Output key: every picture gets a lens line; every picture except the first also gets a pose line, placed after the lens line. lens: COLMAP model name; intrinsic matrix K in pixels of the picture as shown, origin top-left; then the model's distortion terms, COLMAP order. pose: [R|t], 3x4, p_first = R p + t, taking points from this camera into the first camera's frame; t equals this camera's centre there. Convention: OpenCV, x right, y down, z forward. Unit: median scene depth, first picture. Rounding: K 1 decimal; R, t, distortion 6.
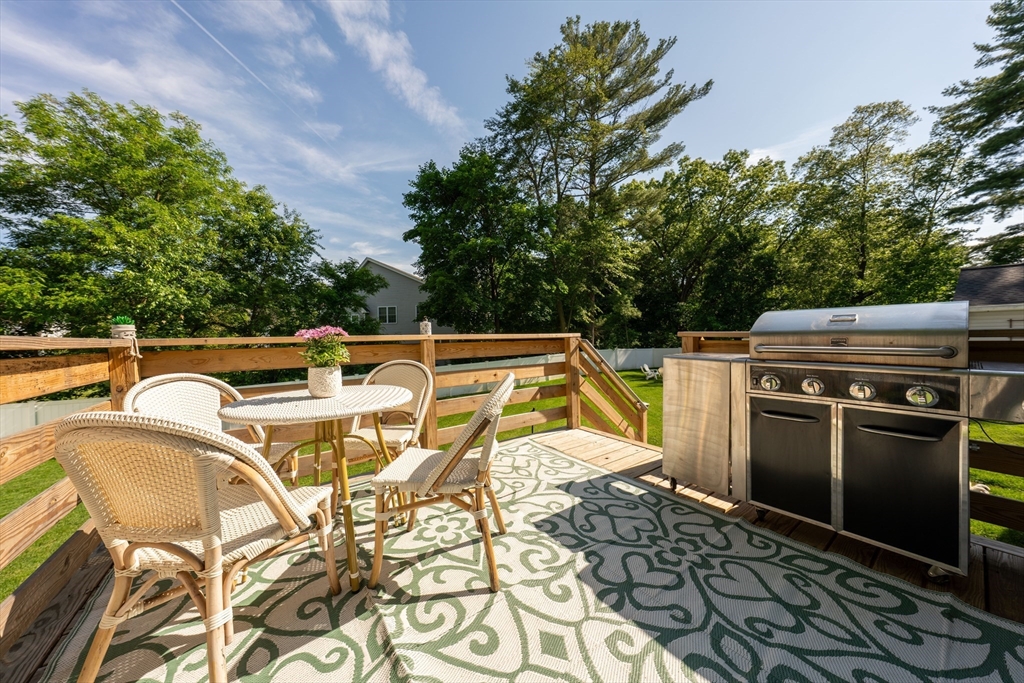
lens RADIAL K [[341.3, 0, 512.1], [0, 341.3, 340.1], [0, 0, 1]] dist [-0.006620, 0.001926]
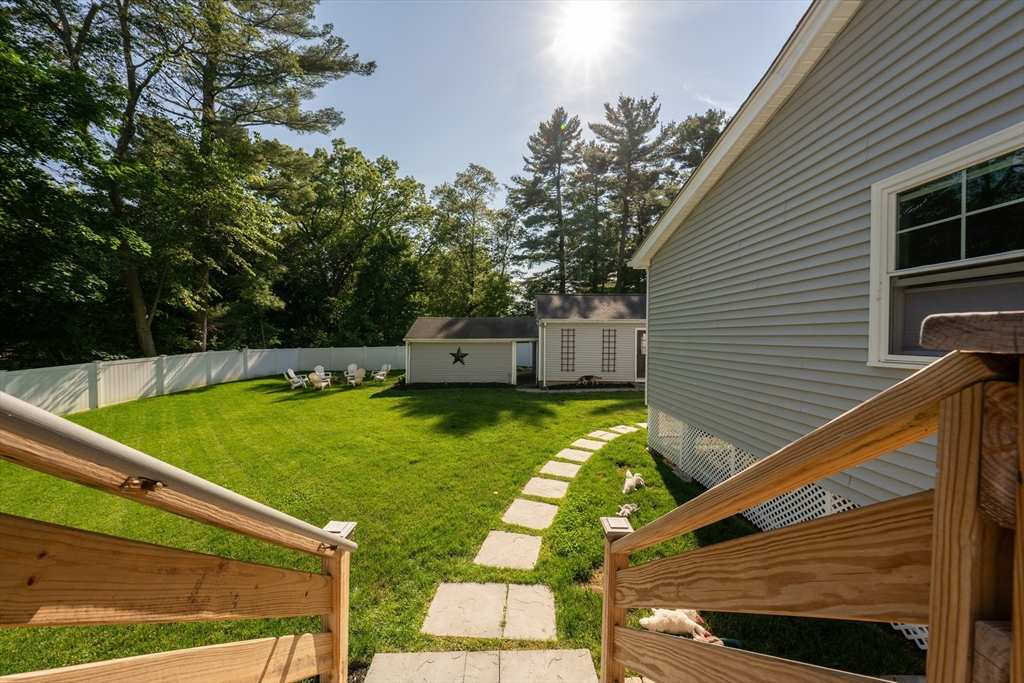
lens RADIAL K [[341.3, 0, 512.1], [0, 341.3, 340.1], [0, 0, 1]] dist [-0.006620, 0.001926]
pose [[0.570706, 0.011910, 0.821068, 0.030999], [-0.015550, 0.999872, -0.003695, -0.000675], [-0.821007, -0.010659, 0.570818, 0.107926]]
